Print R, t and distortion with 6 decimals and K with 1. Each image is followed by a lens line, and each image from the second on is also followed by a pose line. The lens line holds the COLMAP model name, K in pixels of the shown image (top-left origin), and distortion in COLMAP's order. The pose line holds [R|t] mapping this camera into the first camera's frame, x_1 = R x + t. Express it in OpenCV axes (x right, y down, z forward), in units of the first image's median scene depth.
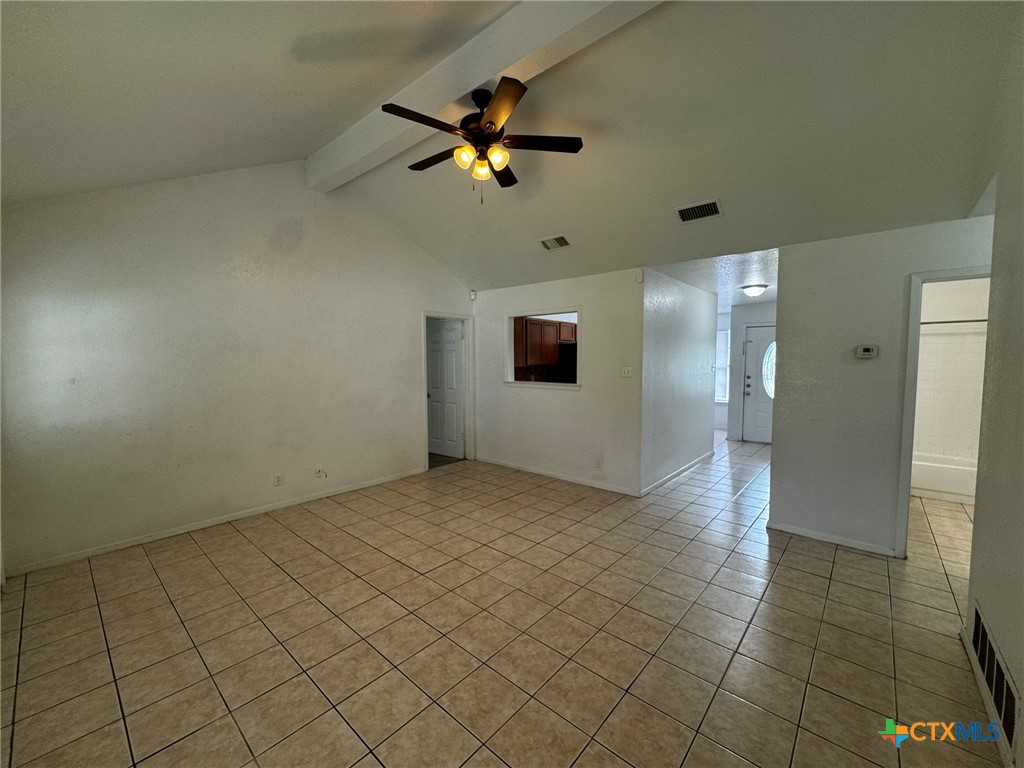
lens RADIAL K [[409.5, 0, 508.3], [0, 409.5, 385.8], [0, 0, 1]] dist [-0.002868, 0.000416]
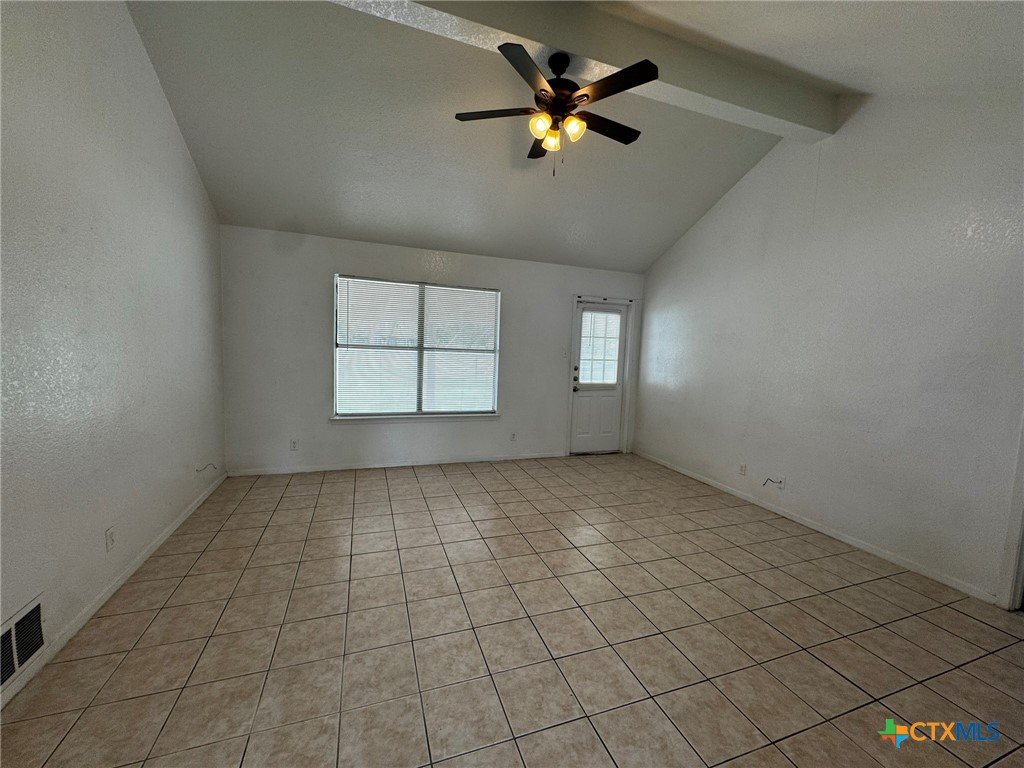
lens RADIAL K [[409.5, 0, 511.7], [0, 409.5, 384.0], [0, 0, 1]] dist [-0.002868, 0.000416]
pose [[-0.478924, 0.063927, -0.875525, 0.620735], [-0.096459, 0.987474, 0.124865, -0.049559], [0.872541, 0.144253, -0.466759, 1.032263]]
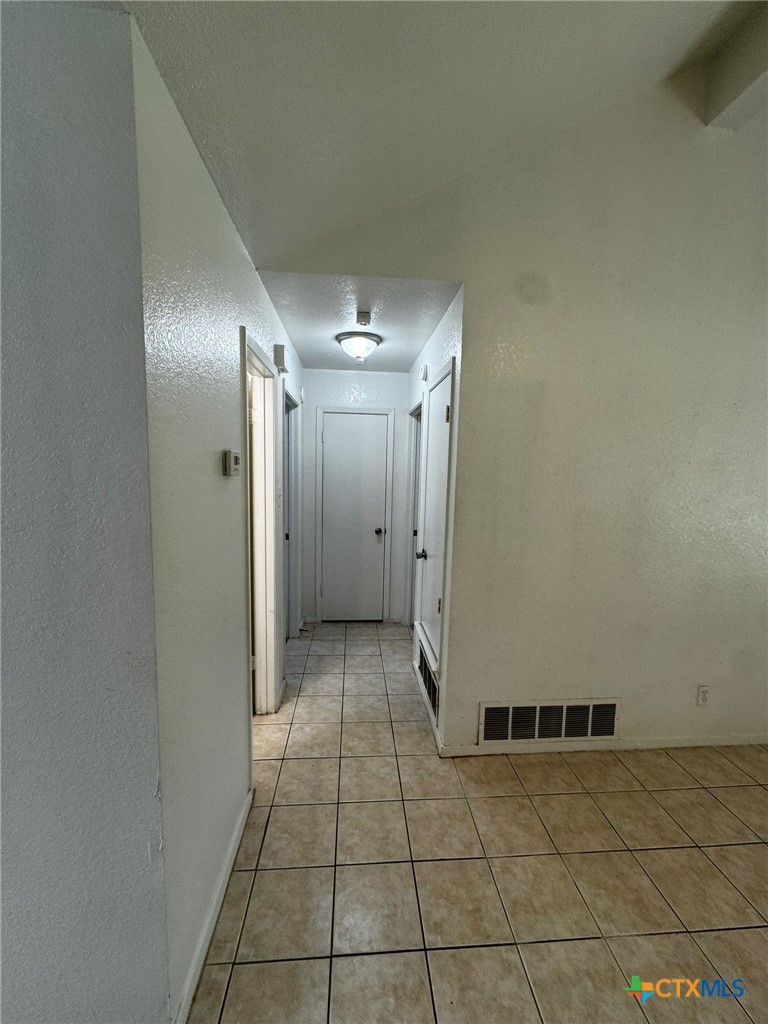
lens RADIAL K [[409.5, 0, 383.4], [0, 409.5, 508.8], [0, 0, 1]] dist [-0.002868, 0.000416]
pose [[-0.715845, -0.086020, 0.692941, 0.338669], [0.020595, 0.989350, 0.144092, -0.078645], [-0.697956, 0.117419, -0.706450, 1.027138]]
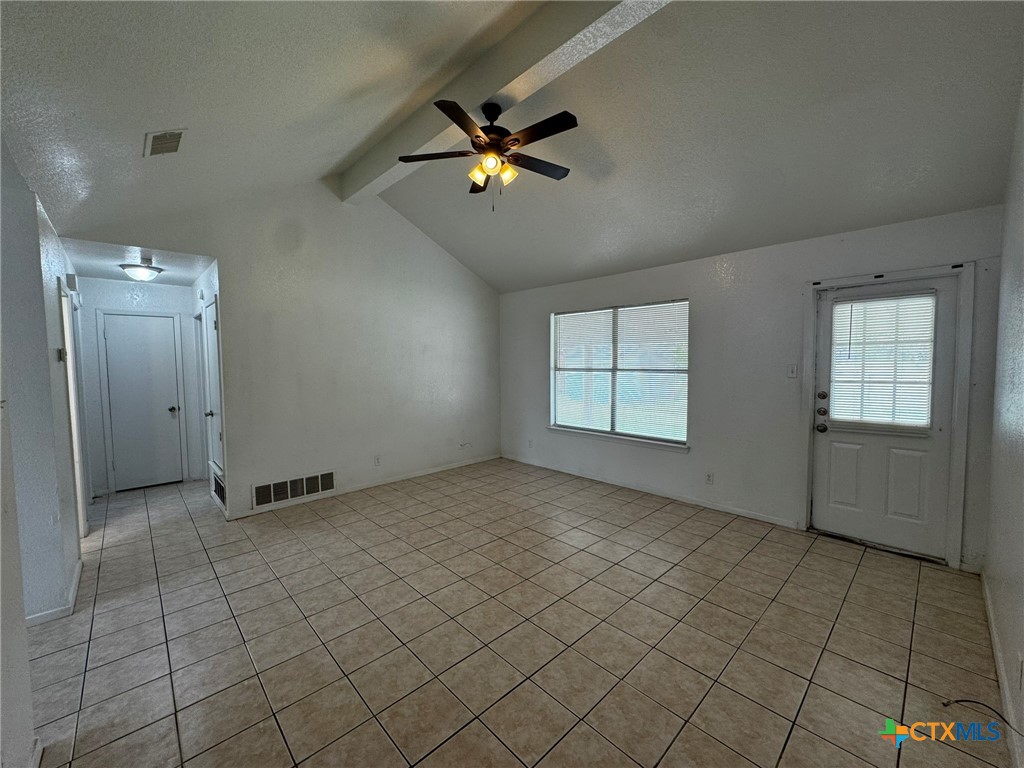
lens RADIAL K [[409.5, 0, 510.8], [0, 409.5, 383.7], [0, 0, 1]] dist [-0.002868, 0.000416]
pose [[-0.995976, 0.005751, 0.089436, -0.143879], [0.016515, 0.992627, 0.120079, -0.091843], [-0.088086, 0.121073, -0.988728, 1.505690]]
